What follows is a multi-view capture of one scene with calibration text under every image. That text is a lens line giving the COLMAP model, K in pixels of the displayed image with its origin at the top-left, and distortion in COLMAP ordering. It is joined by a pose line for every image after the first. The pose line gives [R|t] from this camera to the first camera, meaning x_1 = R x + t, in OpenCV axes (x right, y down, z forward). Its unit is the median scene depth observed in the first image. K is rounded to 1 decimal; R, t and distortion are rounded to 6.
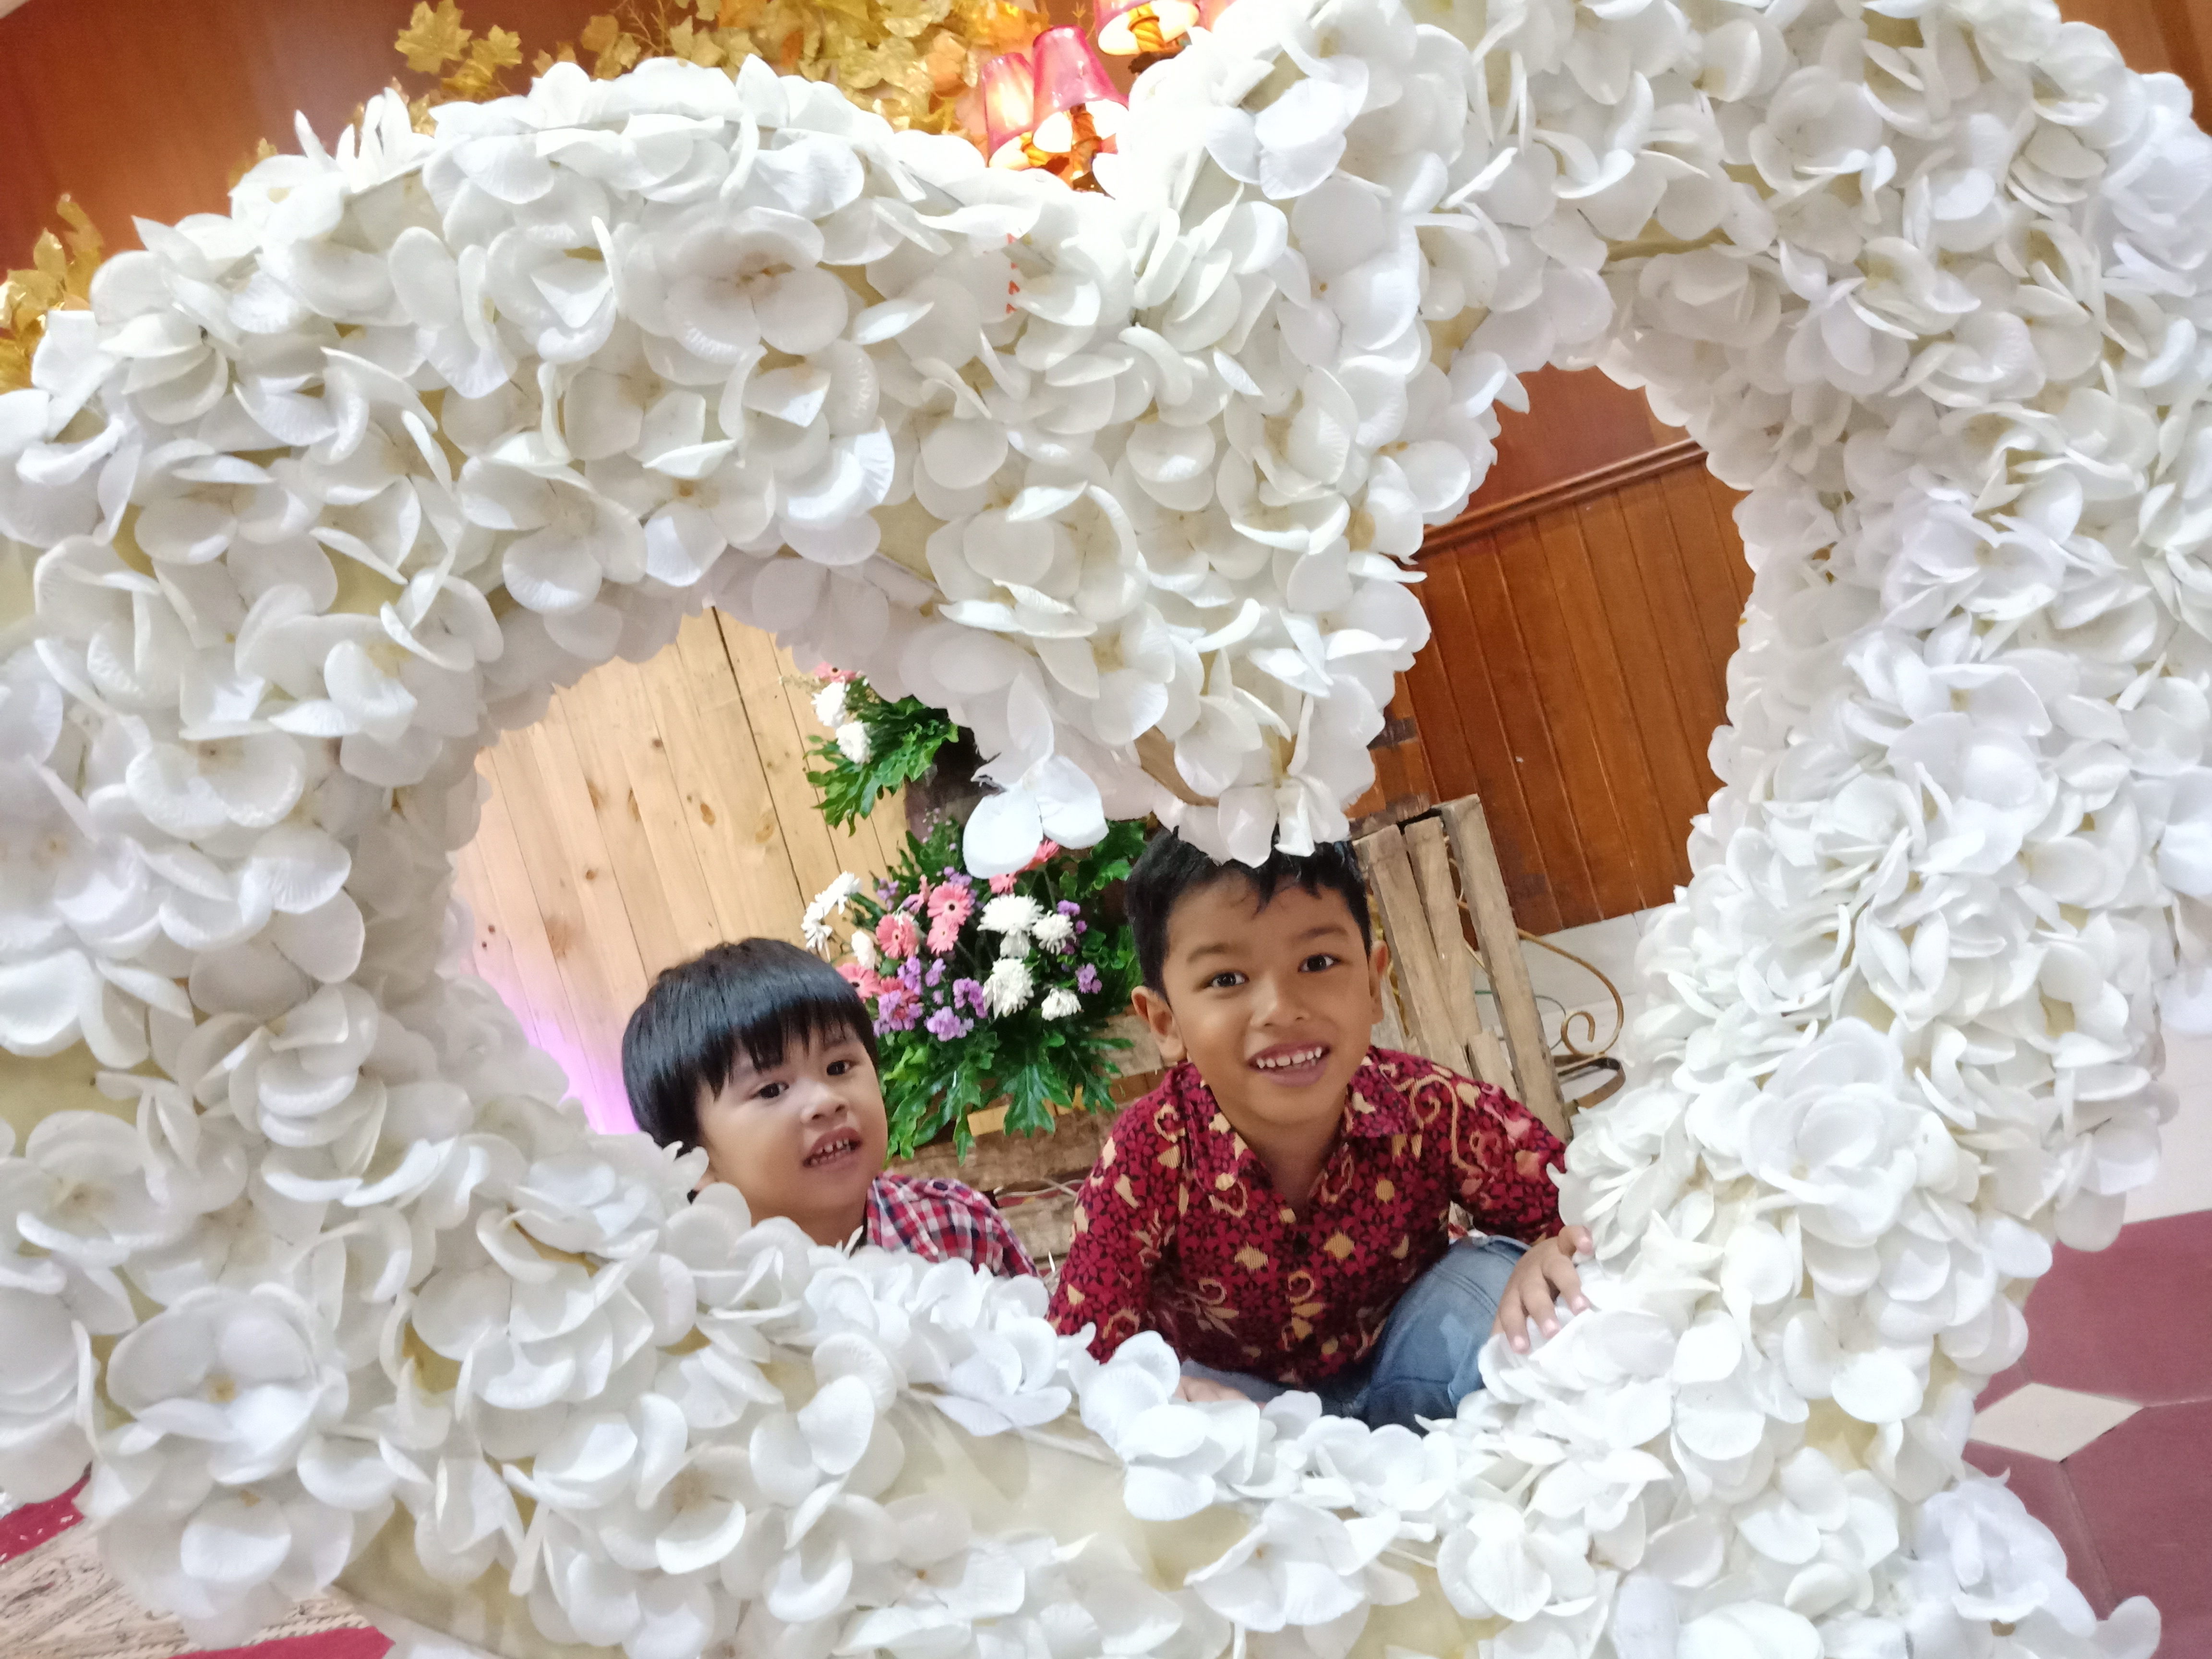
lens RADIAL K [[1718.2, 0, 1107.9], [0, 1718.2, 877.6], [0, 0, 1]] dist [-0.002745, -0.001119]
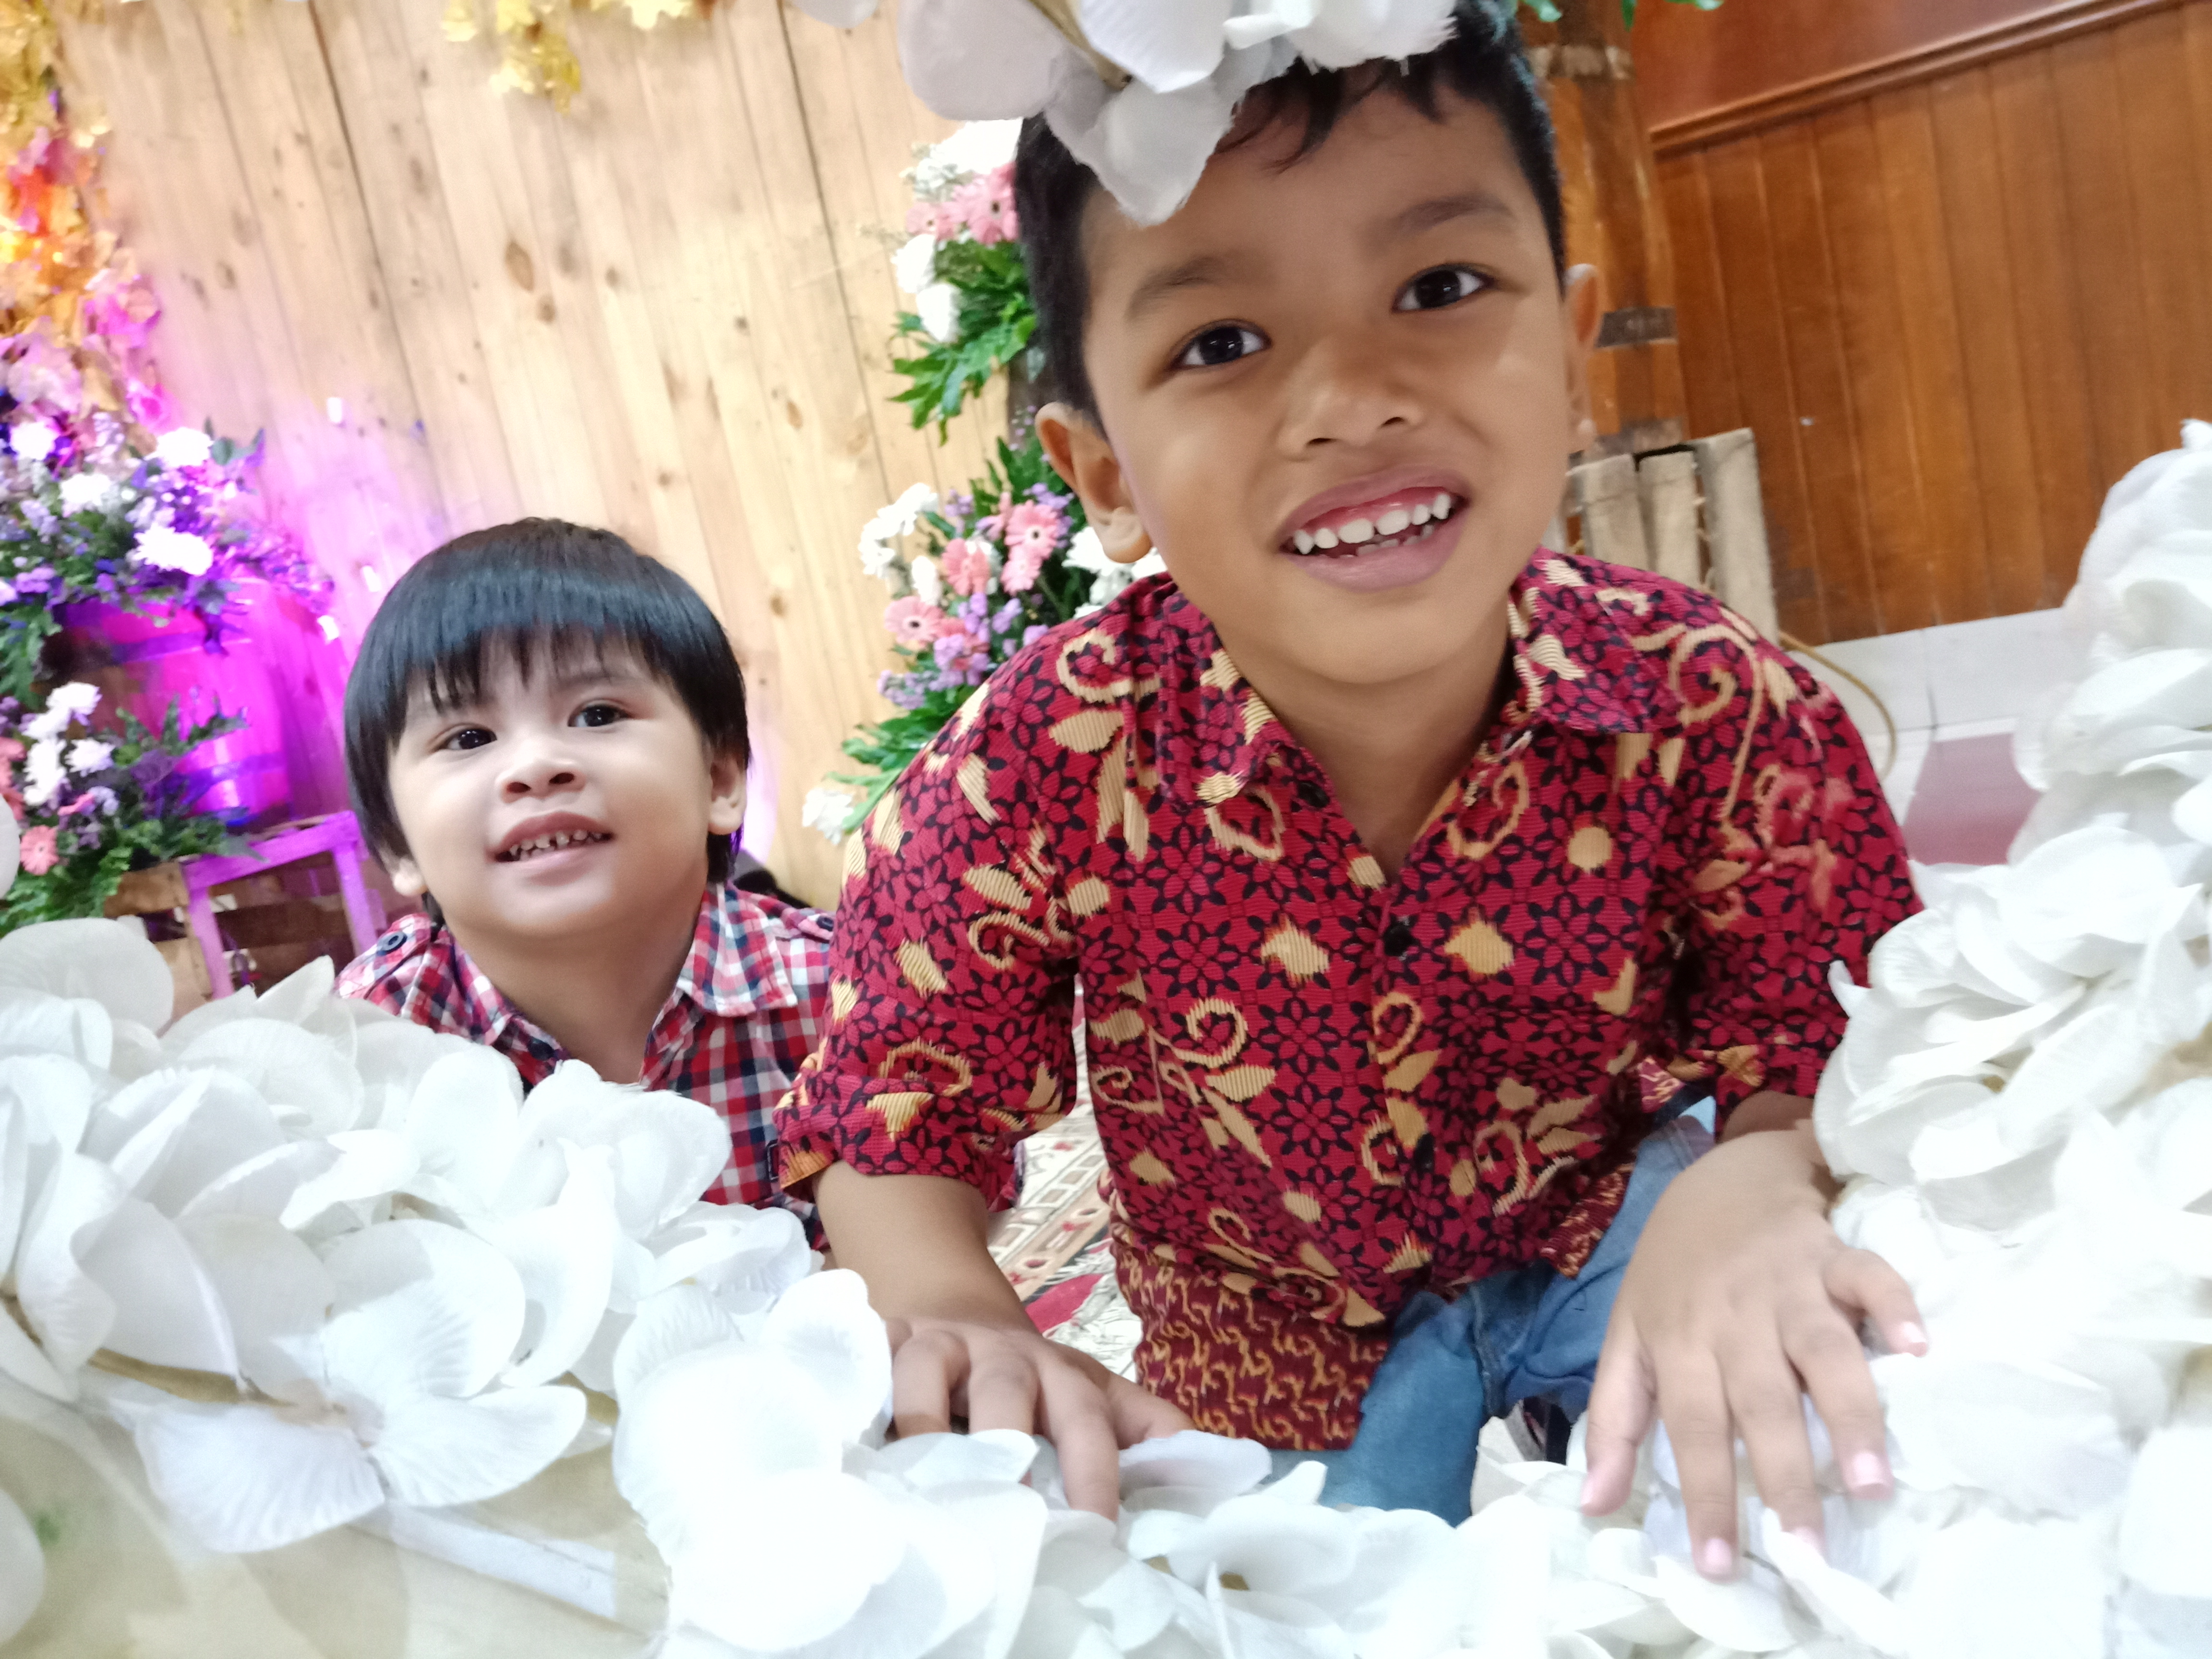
lens RADIAL K [[1666.4, 0, 1106.0], [0, 1666.4, 829.5], [0, 0, 1]] dist [0.014919, 0.006281]
pose [[0.987494, 0.124362, -0.096904, 0.105341], [-0.112354, 0.986295, 0.120829, 0.176877], [0.110603, -0.108430, 0.987932, 0.734992]]
